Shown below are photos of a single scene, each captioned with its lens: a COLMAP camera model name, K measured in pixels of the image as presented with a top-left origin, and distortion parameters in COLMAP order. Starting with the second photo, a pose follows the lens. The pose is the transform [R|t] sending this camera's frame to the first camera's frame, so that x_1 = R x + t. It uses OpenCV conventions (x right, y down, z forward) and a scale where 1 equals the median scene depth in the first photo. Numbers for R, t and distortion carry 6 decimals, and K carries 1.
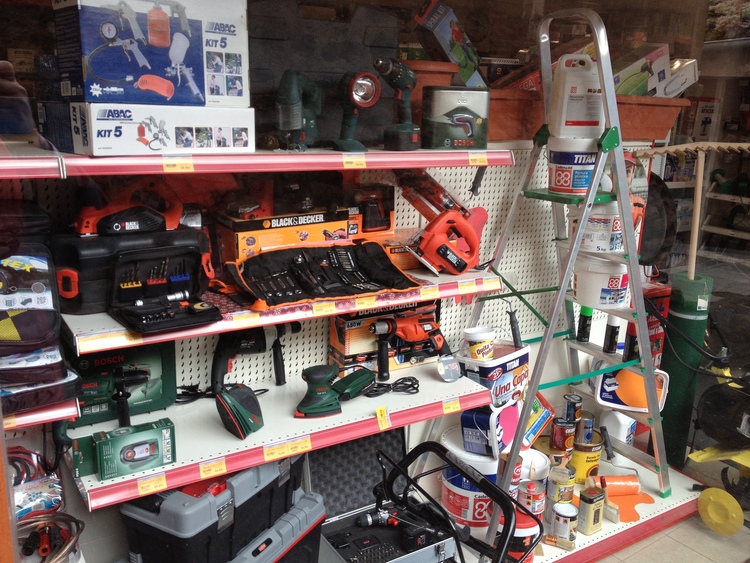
lens RADIAL K [[750.1, 0, 375.3], [0, 750.1, 282.2], [0, 0, 1]] dist [0.014993, 0.000000]
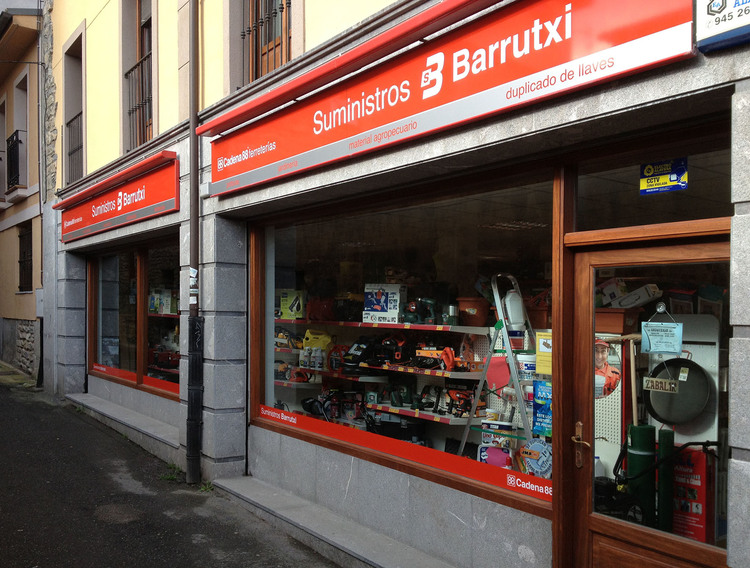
lens RADIAL K [[765.1, 0, 374.8], [0, 765.1, 285.3], [0, 0, 1]] dist [-0.003121, 0.000000]
pose [[0.027340, -0.067355, -0.997354, 3.998149], [-0.263714, 0.961896, -0.072190, -0.057220], [0.964213, 0.264990, 0.008536, 0.876267]]
